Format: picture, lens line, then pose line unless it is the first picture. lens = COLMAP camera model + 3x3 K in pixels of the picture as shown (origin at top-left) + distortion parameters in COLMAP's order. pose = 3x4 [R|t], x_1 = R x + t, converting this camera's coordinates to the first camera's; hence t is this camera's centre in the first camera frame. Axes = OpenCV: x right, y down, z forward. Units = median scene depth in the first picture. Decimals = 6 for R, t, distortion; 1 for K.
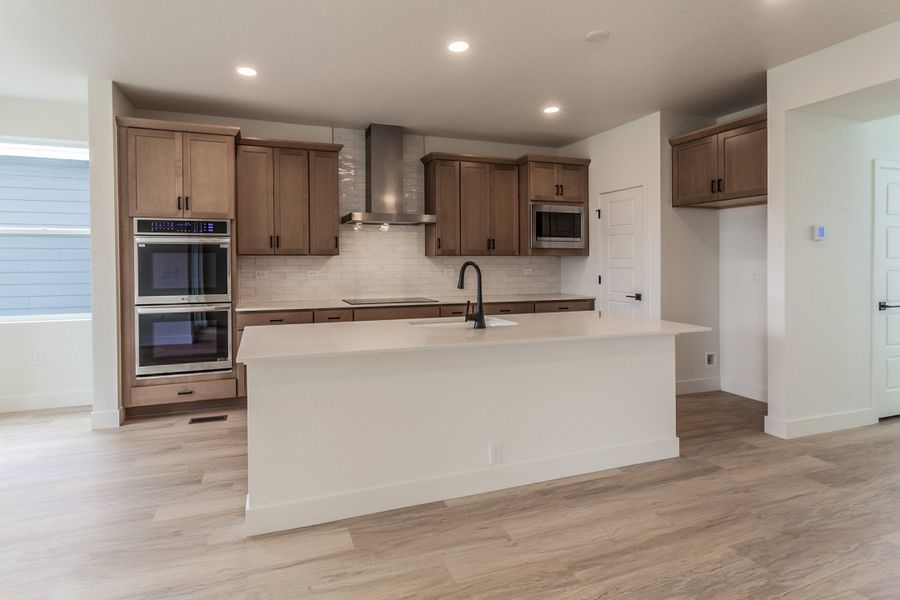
lens RADIAL K [[433.2, 0, 448.7], [0, 433.2, 271.3], [0, 0, 1]] dist [0.002335, 0.000493]
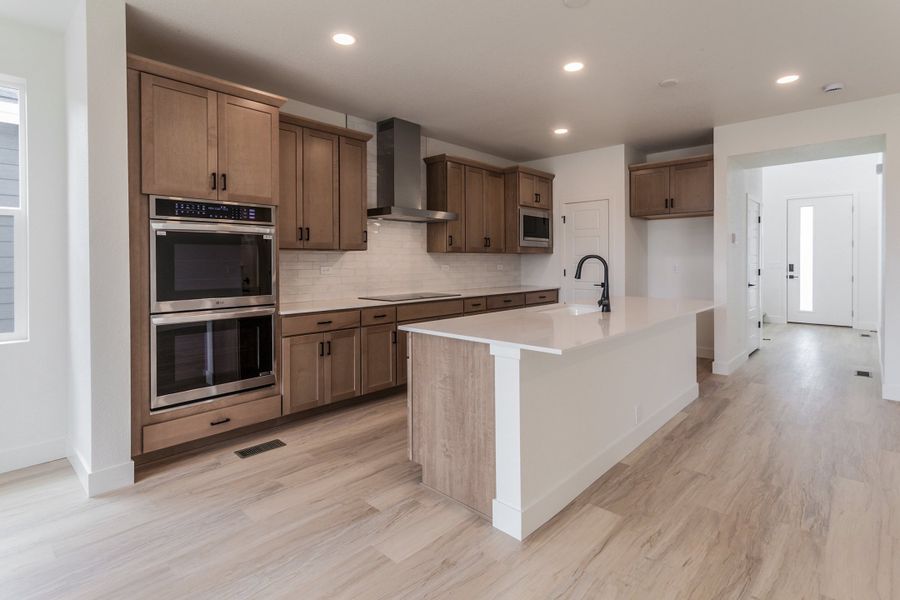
lens RADIAL K [[393.5, 0, 477.7], [0, 393.5, 267.4], [0, 0, 1]] dist [0.005440, 0.000392]
pose [[0.893322, -0.008741, 0.449332, -0.506225], [0.012350, 0.999911, -0.005103, 0.008740], [-0.449247, 0.010108, 0.893350, 0.143540]]
